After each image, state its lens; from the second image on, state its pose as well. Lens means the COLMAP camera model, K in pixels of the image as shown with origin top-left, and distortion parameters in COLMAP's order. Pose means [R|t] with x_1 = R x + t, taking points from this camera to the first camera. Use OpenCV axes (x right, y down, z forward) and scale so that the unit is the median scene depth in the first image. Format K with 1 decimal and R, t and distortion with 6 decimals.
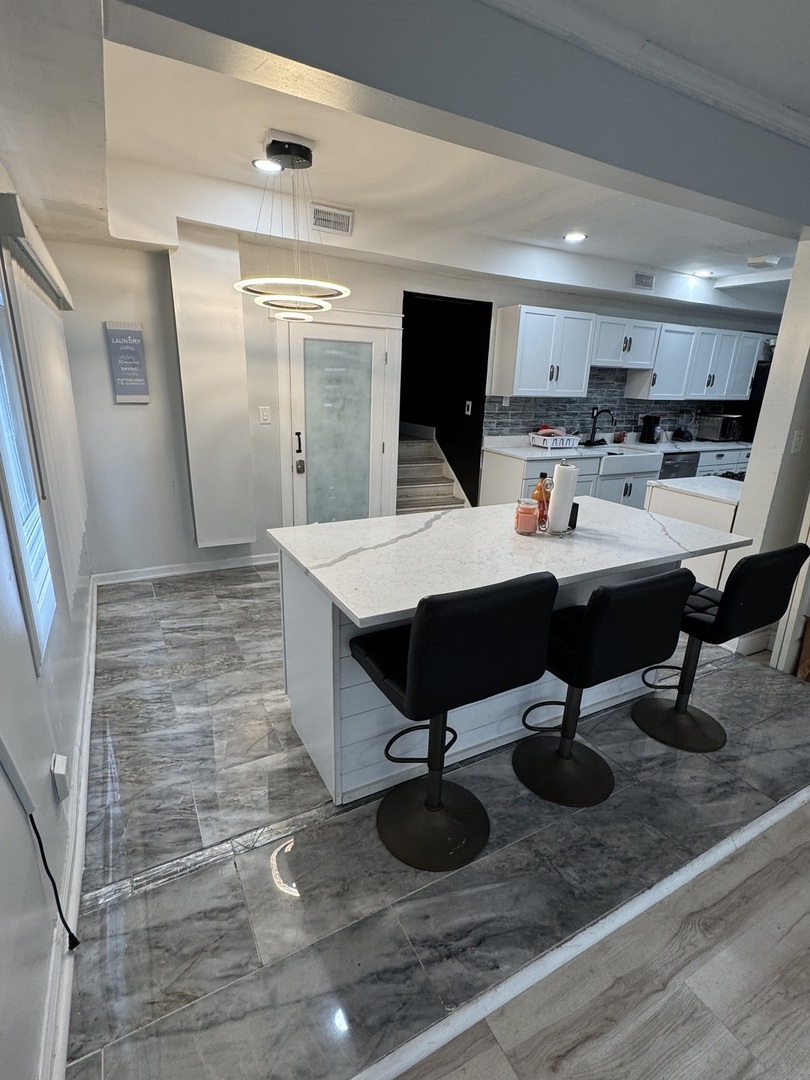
lens RADIAL K [[524.8, 0, 400.3], [0, 524.8, 536.7], [0, 0, 1]] dist [0.000437, -0.000041]
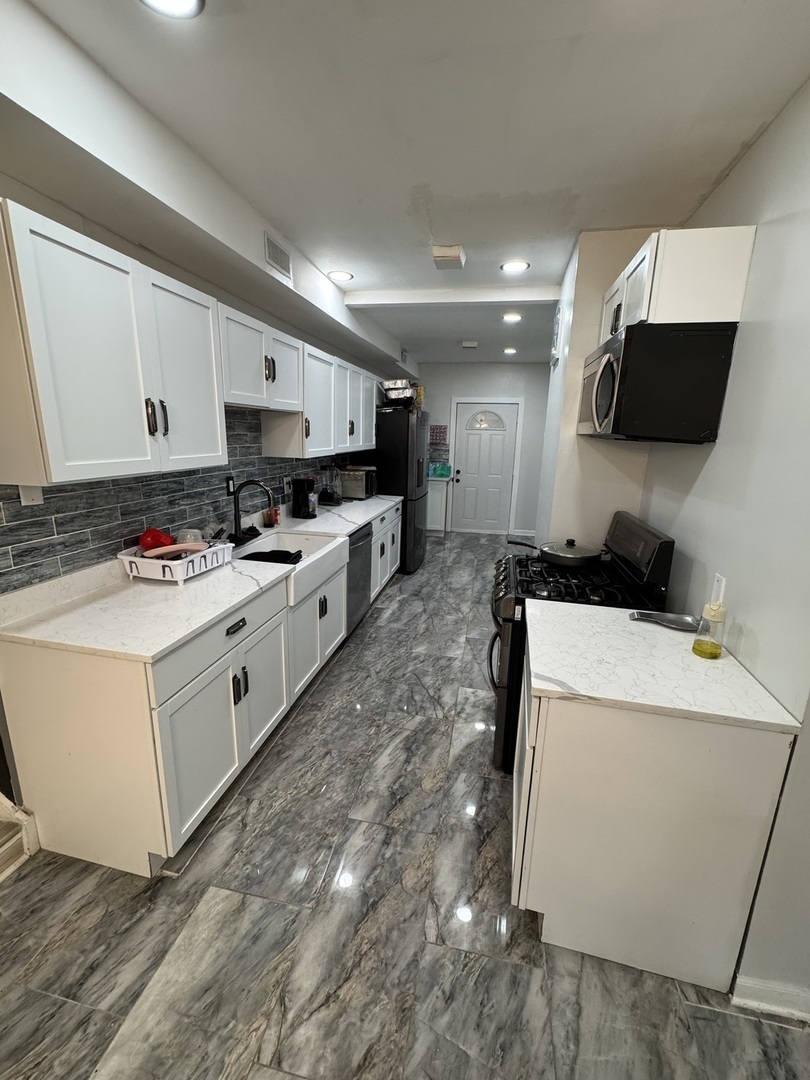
lens RADIAL K [[439.6, 0, 402.1], [0, 439.6, 537.9], [0, 0, 1]] dist [0.001622, 0.000670]
pose [[0.634150, -0.198883, 0.747195, 0.127801], [0.224221, 0.972131, 0.068457, -0.187071], [-0.739986, 0.124125, 0.661070, 0.597332]]
